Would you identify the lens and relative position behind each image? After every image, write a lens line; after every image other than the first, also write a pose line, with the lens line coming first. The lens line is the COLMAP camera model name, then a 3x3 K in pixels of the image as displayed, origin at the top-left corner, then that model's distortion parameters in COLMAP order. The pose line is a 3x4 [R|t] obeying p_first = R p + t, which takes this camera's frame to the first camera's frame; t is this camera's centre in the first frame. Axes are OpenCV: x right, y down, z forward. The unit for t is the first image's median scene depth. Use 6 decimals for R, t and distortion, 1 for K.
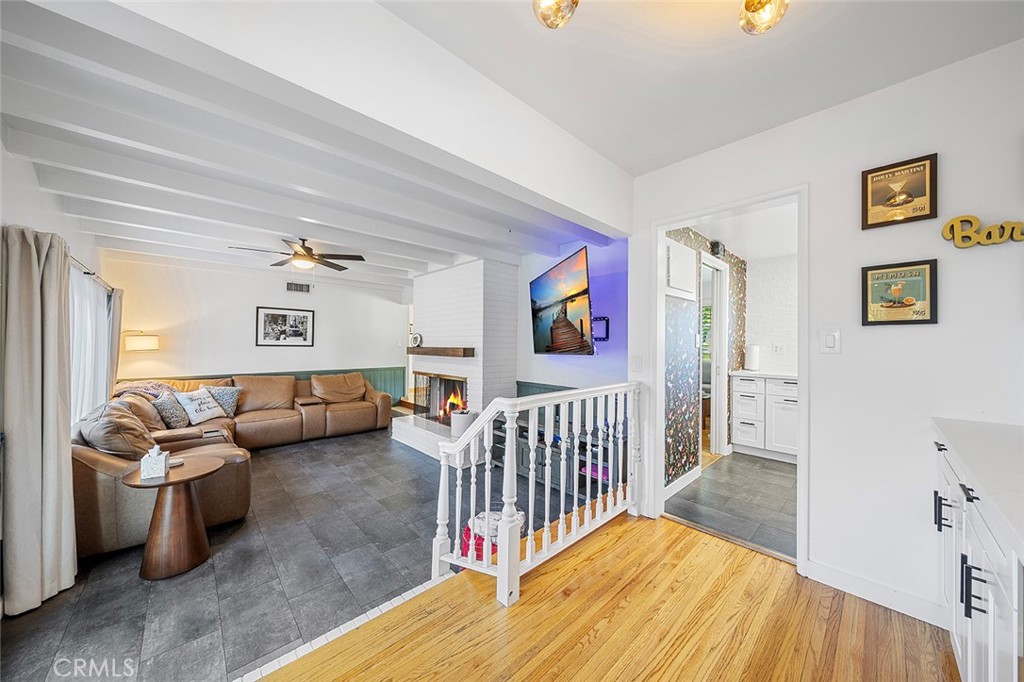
lens RADIAL K [[351.9, 0, 508.7], [0, 351.9, 338.7], [0, 0, 1]] dist [-0.000955, -0.002339]
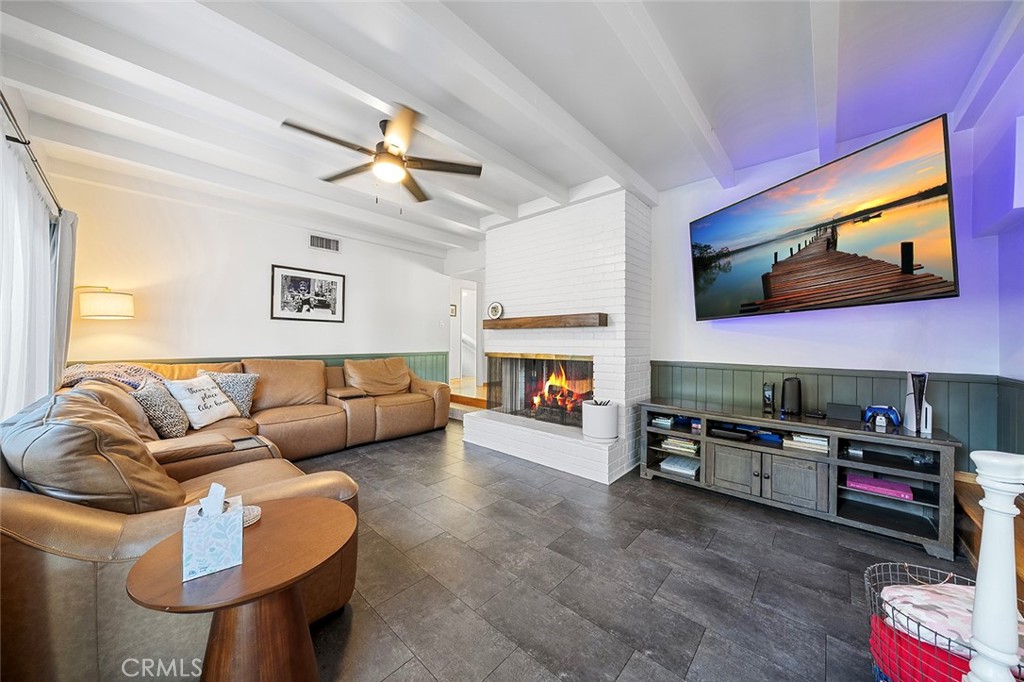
lens RADIAL K [[351.9, 0, 508.7], [0, 351.9, 338.7], [0, 0, 1]] dist [-0.000955, -0.002339]
pose [[0.996987, -0.002697, 0.077525, -0.328862], [0.002070, 0.999965, 0.008163, 0.065291], [-0.077544, -0.007978, 0.996957, 0.273181]]
